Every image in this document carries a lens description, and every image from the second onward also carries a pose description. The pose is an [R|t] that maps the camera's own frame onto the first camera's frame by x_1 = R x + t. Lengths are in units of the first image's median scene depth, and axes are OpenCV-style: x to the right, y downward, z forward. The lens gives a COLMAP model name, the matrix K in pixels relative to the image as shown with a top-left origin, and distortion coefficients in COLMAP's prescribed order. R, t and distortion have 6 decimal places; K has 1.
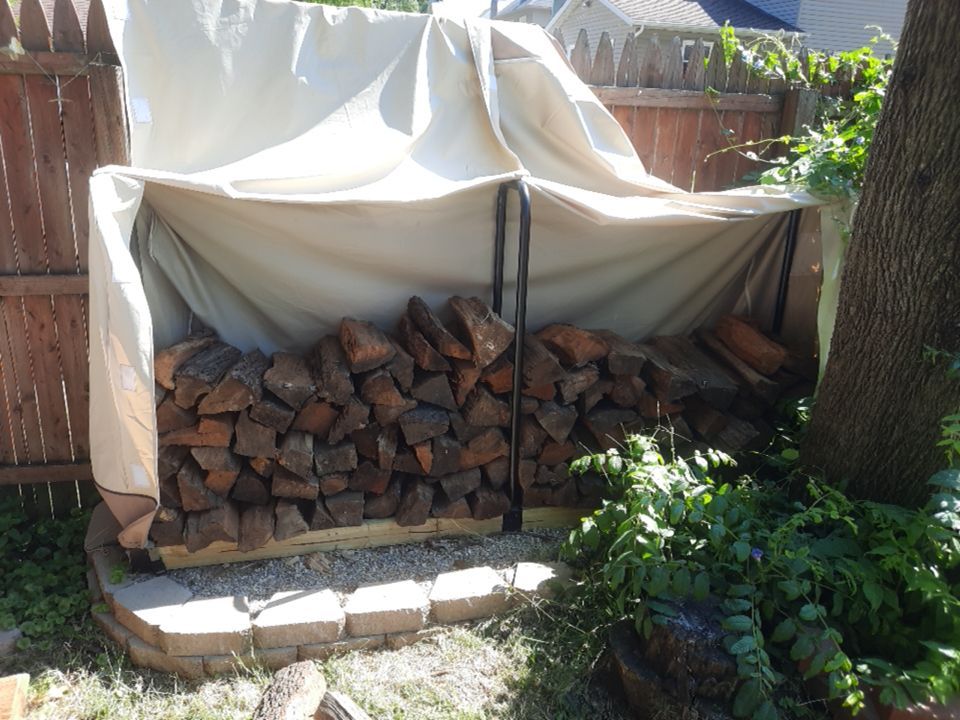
lens RADIAL K [[676.5, 0, 480.0], [0, 676.5, 360.0], [0, 0, 1]] dist [0.002578, -0.003849]
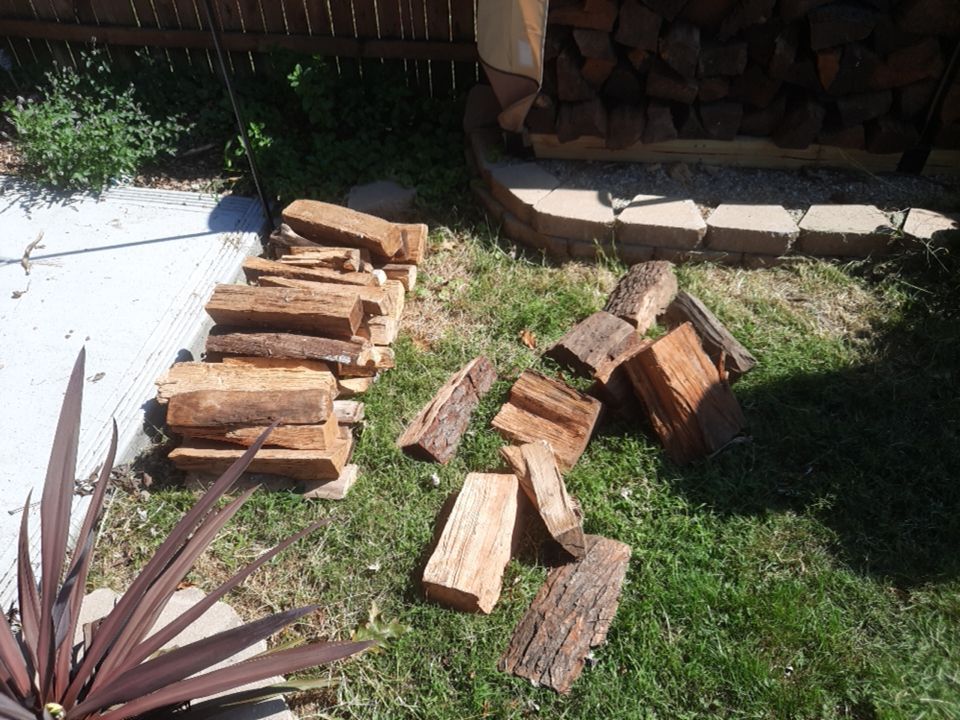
lens RADIAL K [[676.5, 0, 480.0], [0, 676.5, 360.0], [0, 0, 1]] dist [0.002578, -0.003849]
pose [[0.913355, 0.239043, -0.329608, -0.126465], [-0.050925, 0.870230, 0.490006, 0.077097], [0.403967, -0.430764, 0.807002, -0.015384]]
